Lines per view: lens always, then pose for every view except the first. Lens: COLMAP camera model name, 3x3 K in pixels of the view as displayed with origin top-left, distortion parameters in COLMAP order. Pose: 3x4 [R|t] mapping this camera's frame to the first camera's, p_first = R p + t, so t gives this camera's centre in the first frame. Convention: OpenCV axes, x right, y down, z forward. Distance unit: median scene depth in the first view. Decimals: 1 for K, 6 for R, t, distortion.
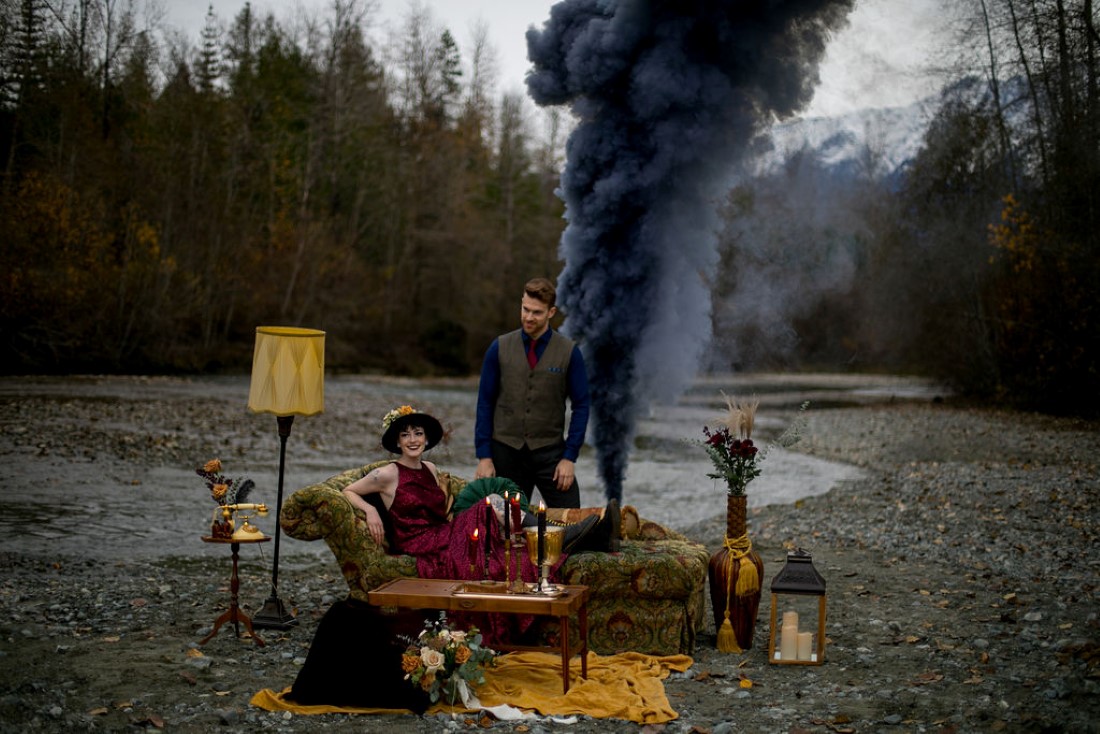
lens RADIAL K [[1652.4, 0, 549.8], [0, 1652.4, 452.1], [0, 0, 1]] dist [-0.155025, -0.011814]
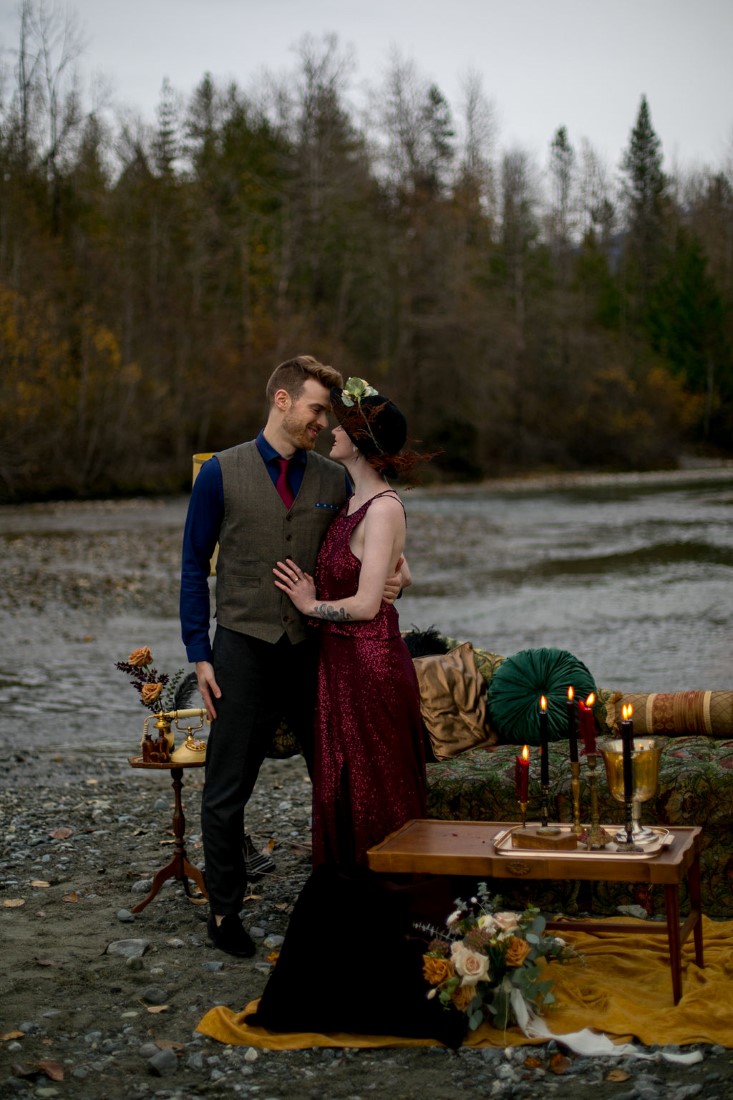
lens RADIAL K [[1652.4, 0, 352.0], [0, 1652.4, 549.9], [0, 0, 1]] dist [-0.155025, -0.011814]
pose [[0.991006, -0.049892, -0.124170, -0.014615], [0.050391, 0.998729, 0.000881, -0.018996], [0.123969, -0.007130, 0.992261, 0.178390]]
